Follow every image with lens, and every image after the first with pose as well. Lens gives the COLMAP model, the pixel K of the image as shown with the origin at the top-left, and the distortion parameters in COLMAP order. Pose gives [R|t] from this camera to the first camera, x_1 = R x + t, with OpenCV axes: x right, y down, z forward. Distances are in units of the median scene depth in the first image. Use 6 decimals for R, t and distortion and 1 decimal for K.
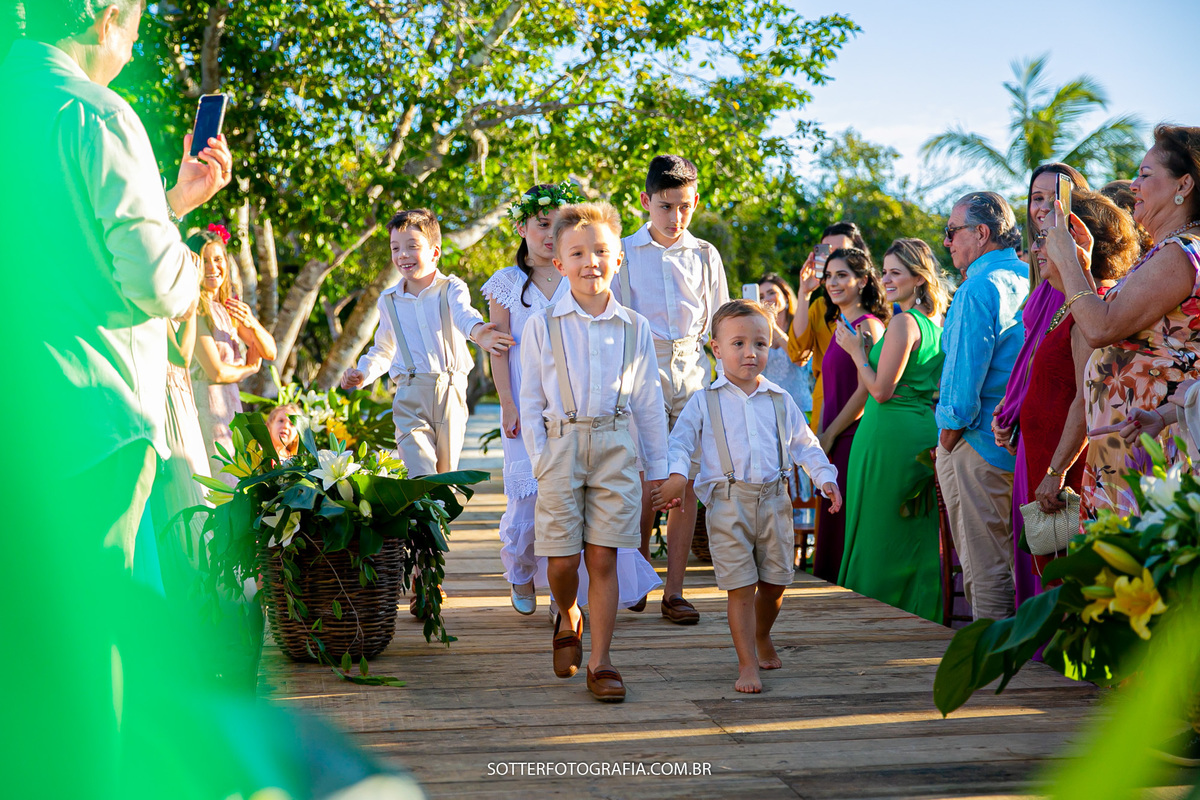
lens RADIAL K [[1770.9, 0, 600.0], [0, 1770.9, 400.0], [0, 0, 1]] dist [0.204425, -0.032572]
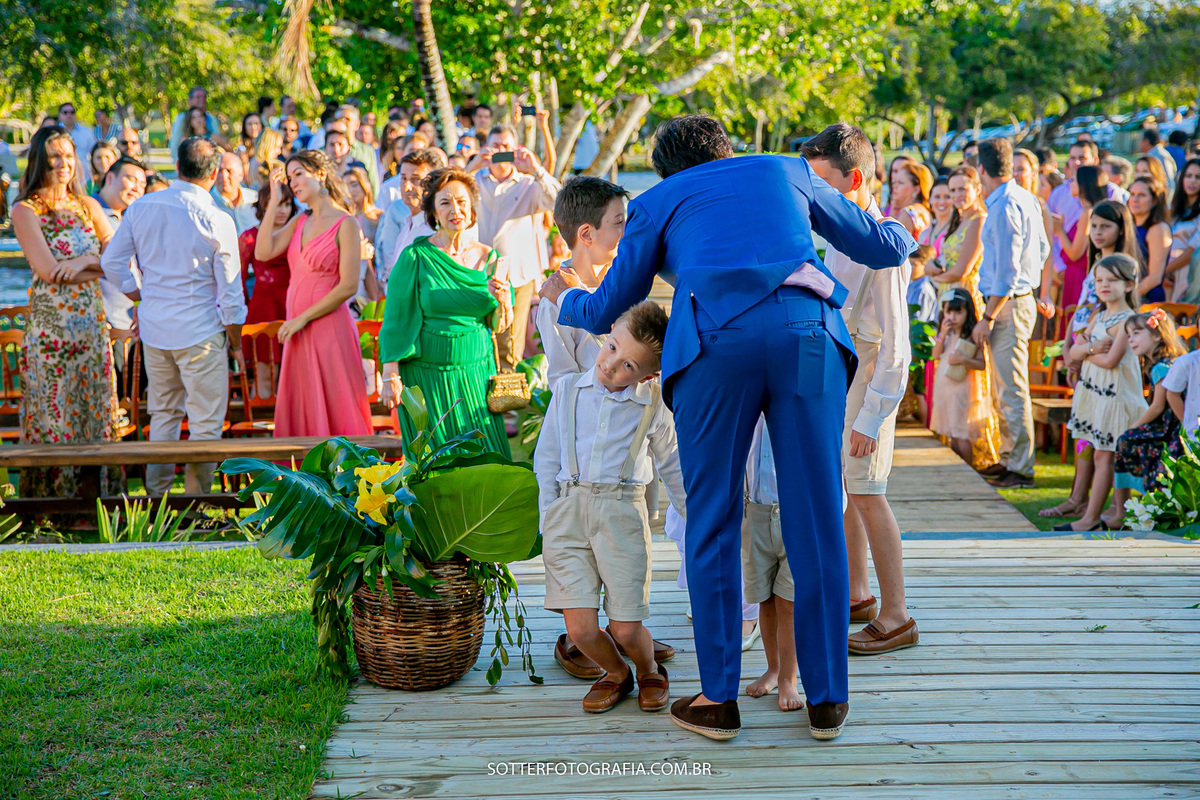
lens RADIAL K [[1801.9, 0, 600.0], [0, 1801.9, 400.0], [0, 0, 1]] dist [0.136503, -0.010242]
pose [[0.989379, 0.034605, -0.141182, 0.068724], [-0.012512, 0.987918, 0.154469, -0.064305], [0.144822, -0.151062, 0.977858, -0.465626]]
